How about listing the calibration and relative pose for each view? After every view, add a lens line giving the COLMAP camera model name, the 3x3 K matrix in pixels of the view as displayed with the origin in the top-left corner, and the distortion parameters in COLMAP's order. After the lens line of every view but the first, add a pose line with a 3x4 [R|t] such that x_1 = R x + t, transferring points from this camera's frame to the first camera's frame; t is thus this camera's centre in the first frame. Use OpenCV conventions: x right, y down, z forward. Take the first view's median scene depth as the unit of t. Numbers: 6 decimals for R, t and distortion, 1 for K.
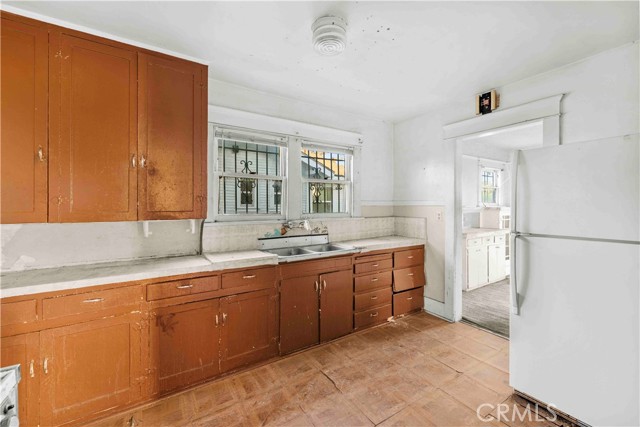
lens RADIAL K [[261.6, 0, 317.8], [0, 261.6, 204.9], [0, 0, 1]] dist [-0.000624, 0.000224]
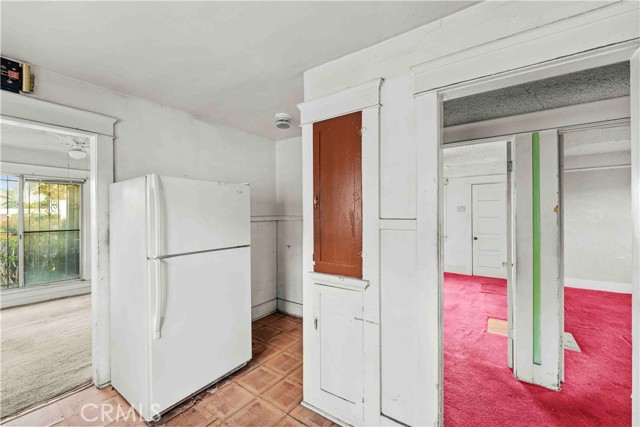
lens RADIAL K [[260.6, 0, 320.0], [0, 260.6, 213.5], [0, 0, 1]] dist [0.000103, -0.000350]
pose [[-0.380011, 0.000566, 0.924982, -0.256505], [0.002360, 0.999997, 0.000358, -0.037444], [-0.924979, 0.002319, -0.380011, 0.517575]]
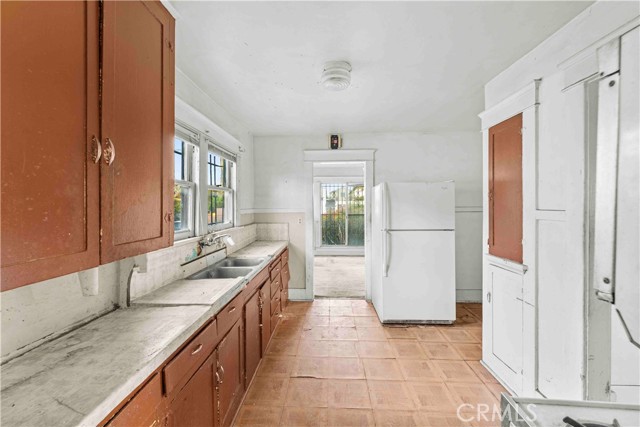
lens RADIAL K [[261.6, 0, 317.8], [0, 261.6, 204.9], [0, 0, 1]] dist [-0.000624, 0.000224]
pose [[0.573346, -0.003893, 0.819304, -0.593919], [0.004907, 0.999987, 0.001317, -0.040373], [-0.819299, 0.003265, 0.573357, 0.238419]]
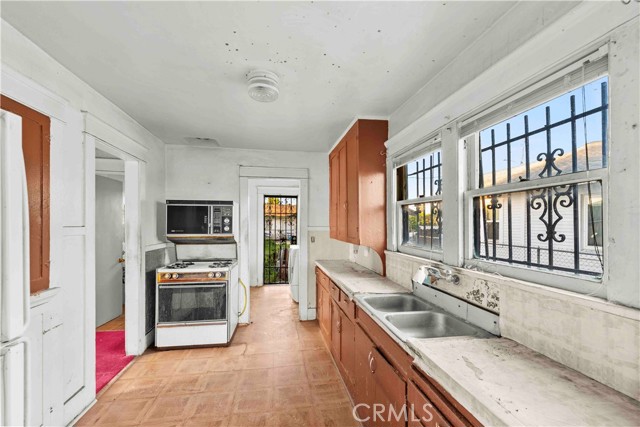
lens RADIAL K [[265.7, 0, 318.8], [0, 265.7, 221.8], [0, 0, 1]] dist [-0.001425, -0.000075]
pose [[-0.379282, -0.005278, -0.925266, 0.608201], [-0.003964, 0.999984, -0.004079, -0.038486], [0.925273, 0.002120, -0.379296, 1.002768]]
